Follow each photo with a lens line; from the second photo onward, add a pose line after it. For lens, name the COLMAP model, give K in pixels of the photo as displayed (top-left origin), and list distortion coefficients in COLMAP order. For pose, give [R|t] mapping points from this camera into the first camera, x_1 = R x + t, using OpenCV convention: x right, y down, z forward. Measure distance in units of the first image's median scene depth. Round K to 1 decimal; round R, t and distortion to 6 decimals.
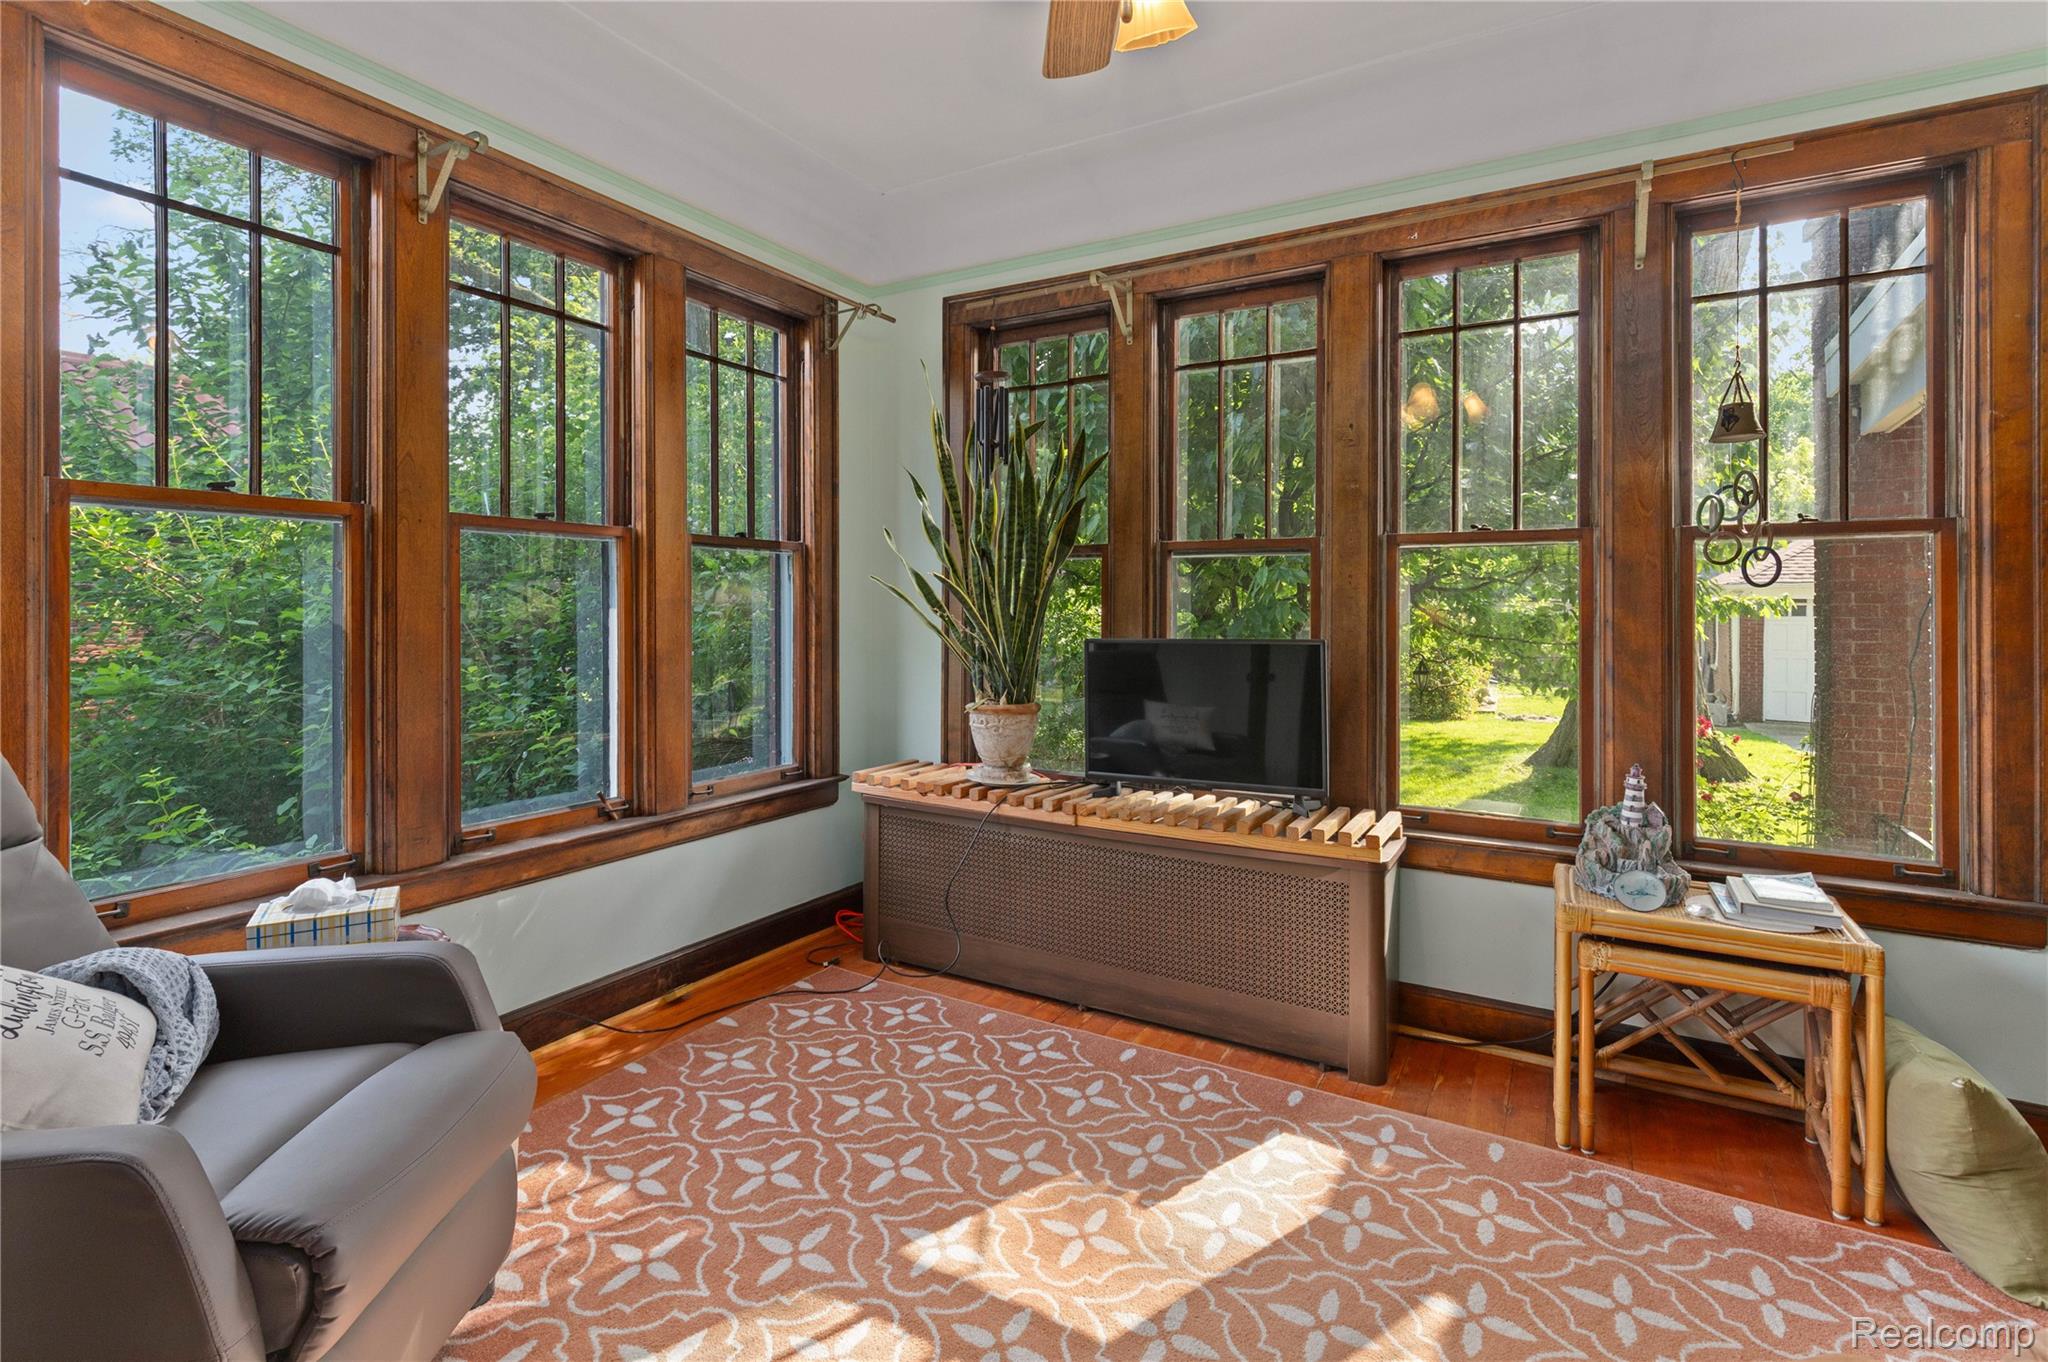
lens RADIAL K [[944.2, 0, 1034.7], [0, 944.2, 604.1], [0, 0, 1]] dist [0.005093, -0.001006]
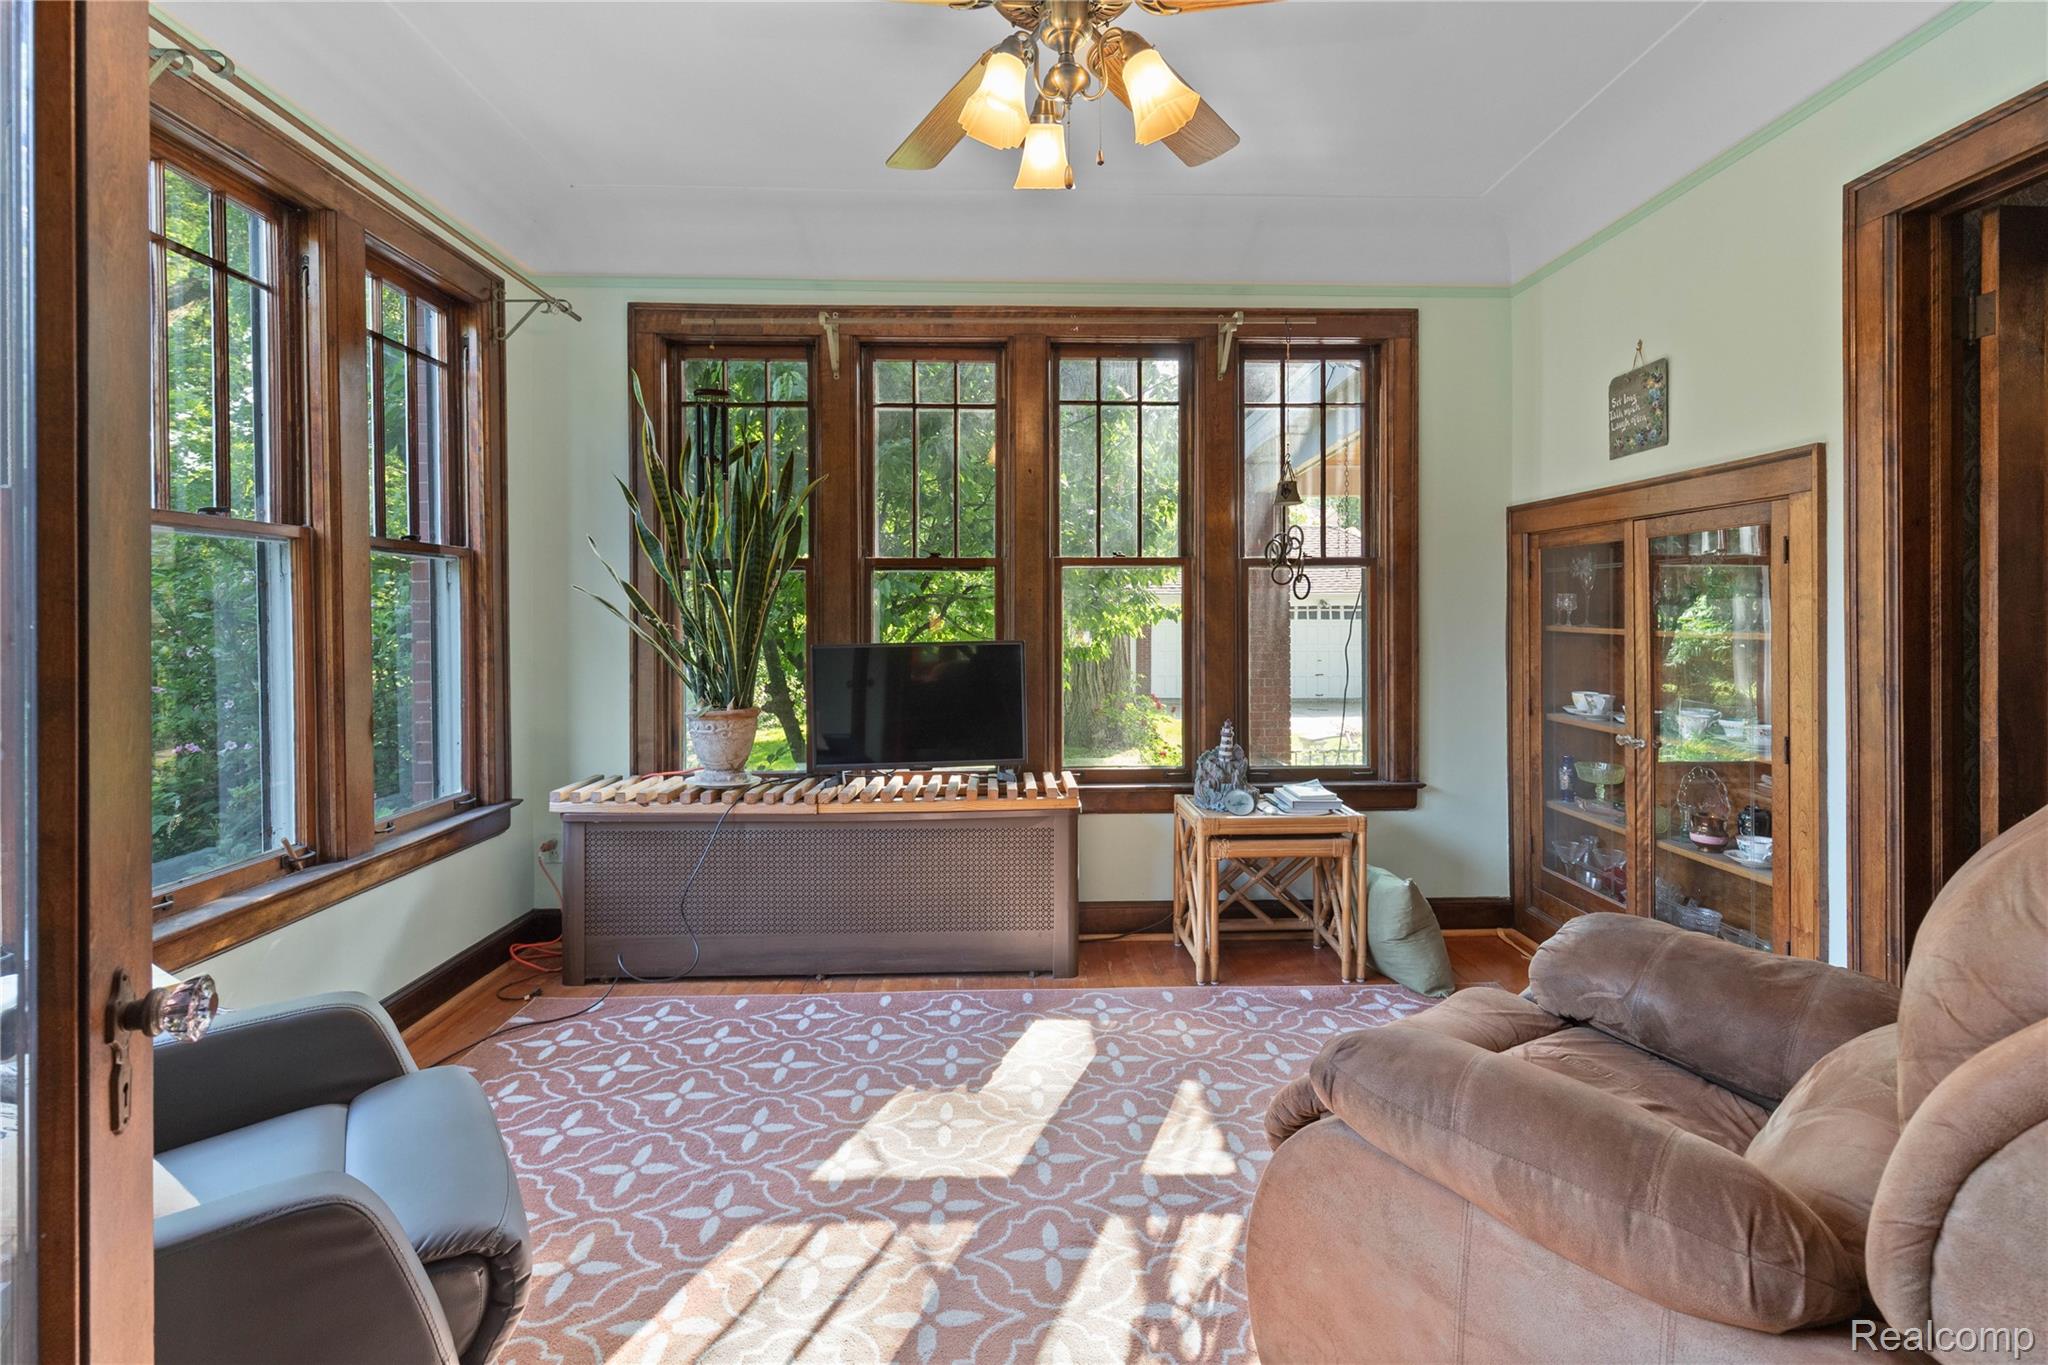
lens RADIAL K [[944.2, 0, 1018.4], [0, 944.2, 624.5], [0, 0, 1]] dist [0.005093, -0.001006]
pose [[0.851722, -0.013163, 0.523829, -0.371490], [0.006573, 0.999874, 0.014437, -0.001713], [-0.523953, -0.008853, 0.851701, -0.072463]]
